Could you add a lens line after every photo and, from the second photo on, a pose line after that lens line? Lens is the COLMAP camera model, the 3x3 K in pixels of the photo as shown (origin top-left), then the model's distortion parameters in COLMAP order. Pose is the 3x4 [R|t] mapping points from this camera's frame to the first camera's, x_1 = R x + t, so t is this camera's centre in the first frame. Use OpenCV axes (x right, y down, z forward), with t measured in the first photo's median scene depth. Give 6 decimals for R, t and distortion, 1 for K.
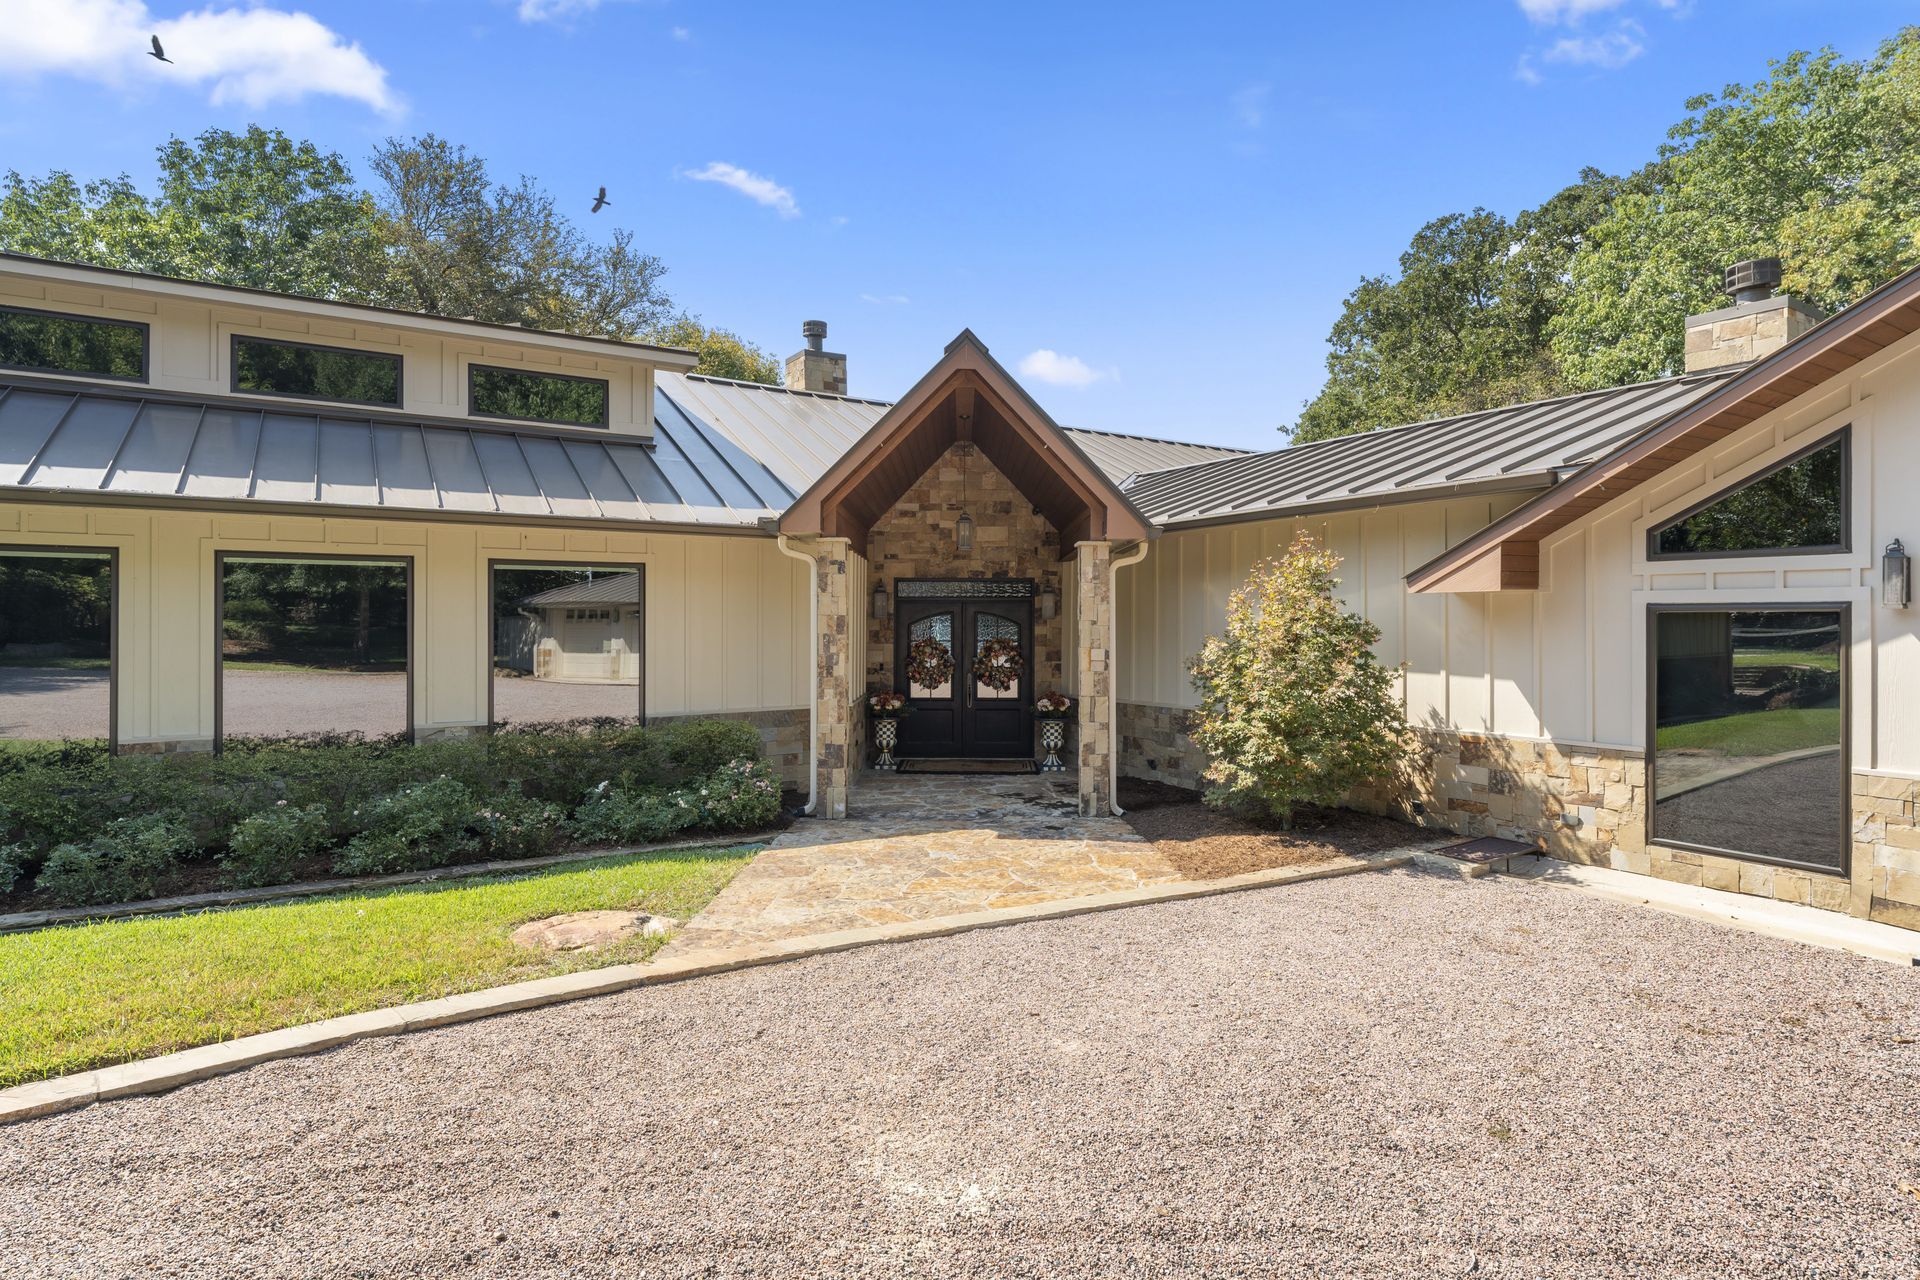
lens RADIAL K [[1064.1, 0, 964.8], [0, 1064.1, 626.4], [0, 0, 1]] dist [0.000392, 0.001759]
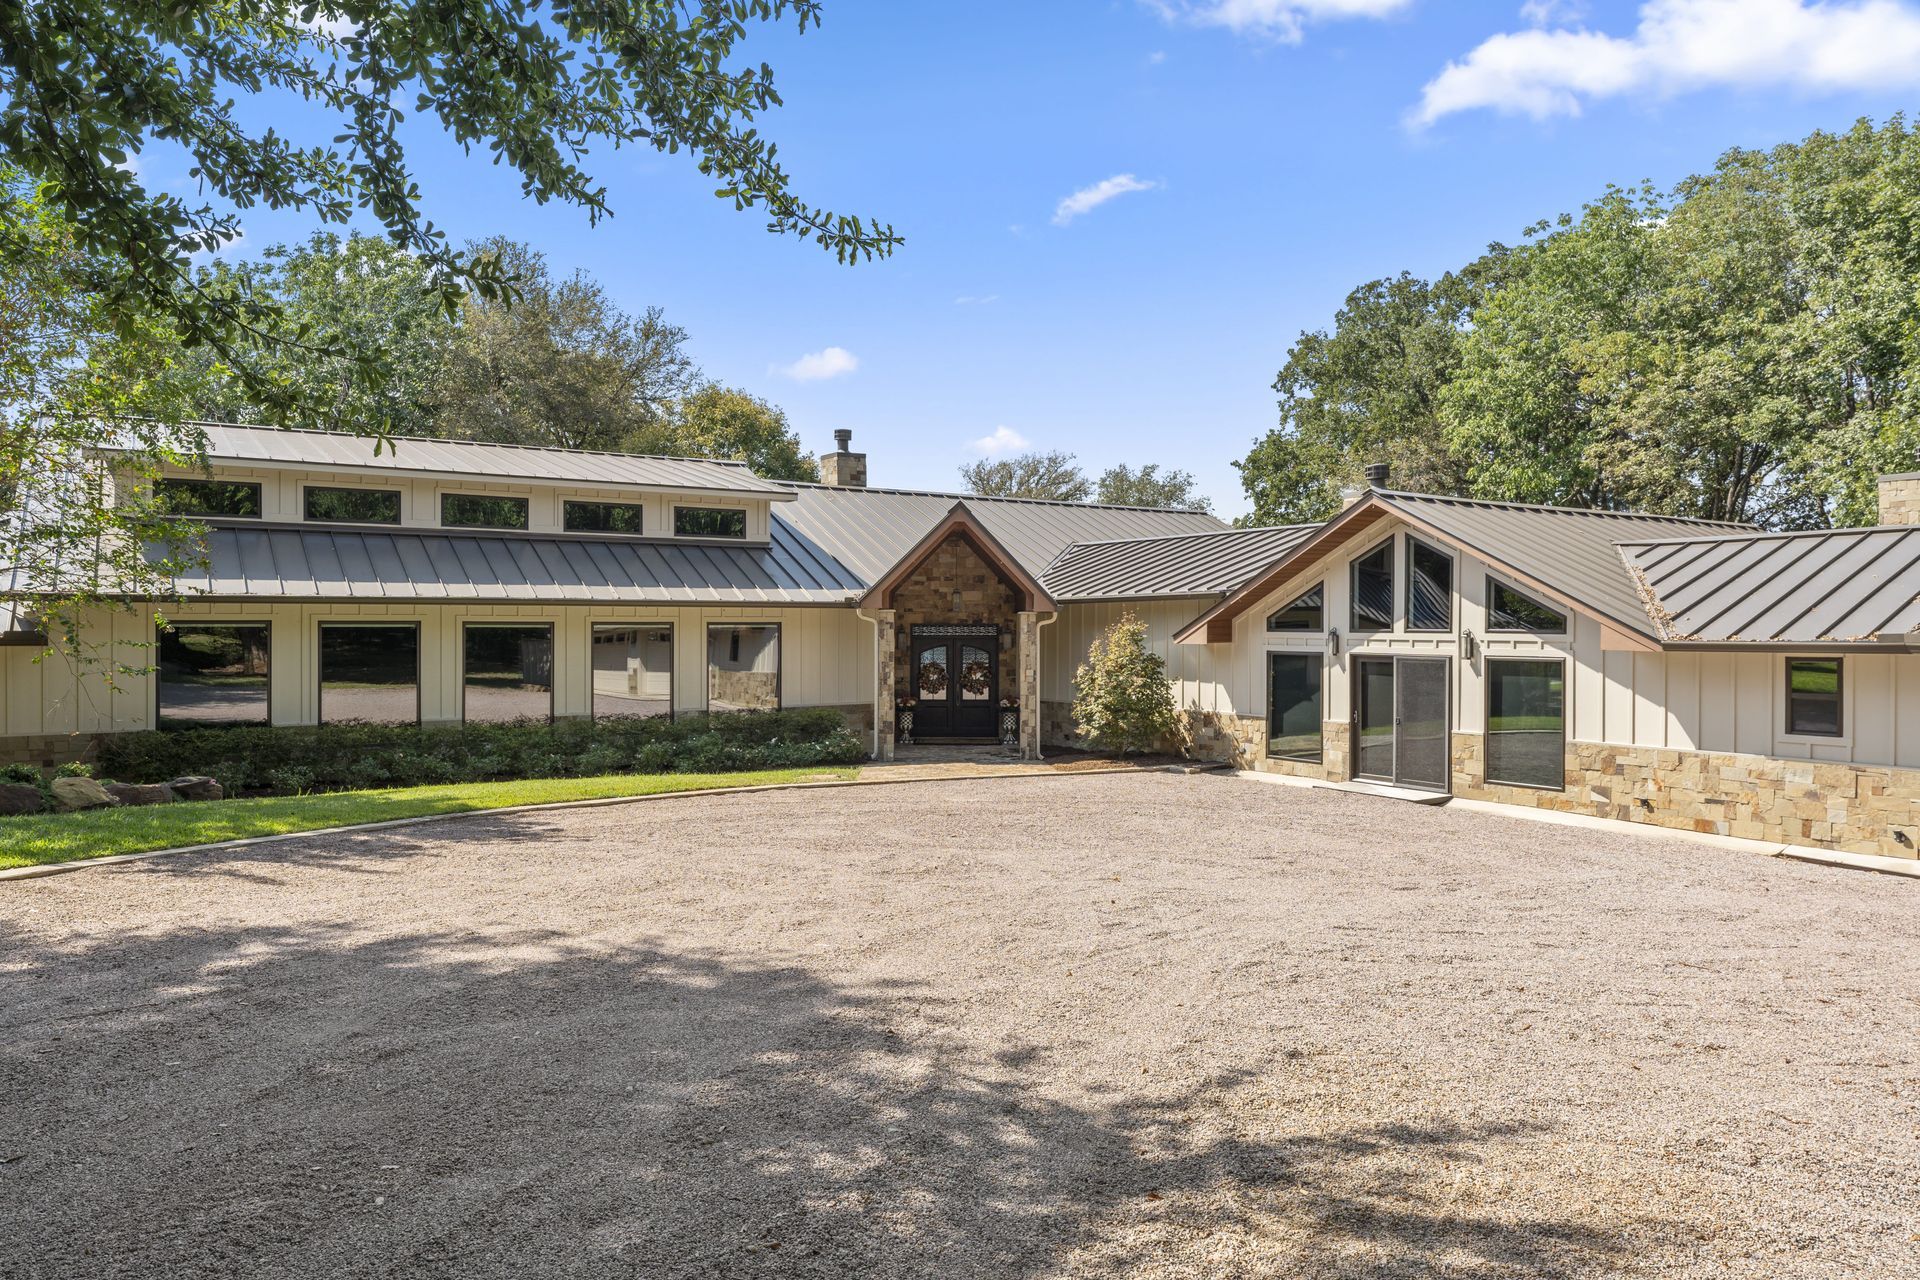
lens RADIAL K [[1130.3, 0, 951.0], [0, 1130.3, 628.0], [0, 0, 1]] dist [0.000340, -0.000324]
pose [[0.999953, 0.000392, 0.009659, -0.028060], [-0.000300, 0.999955, -0.009520, -0.028775], [-0.009662, 0.009517, 0.999908, -0.854986]]
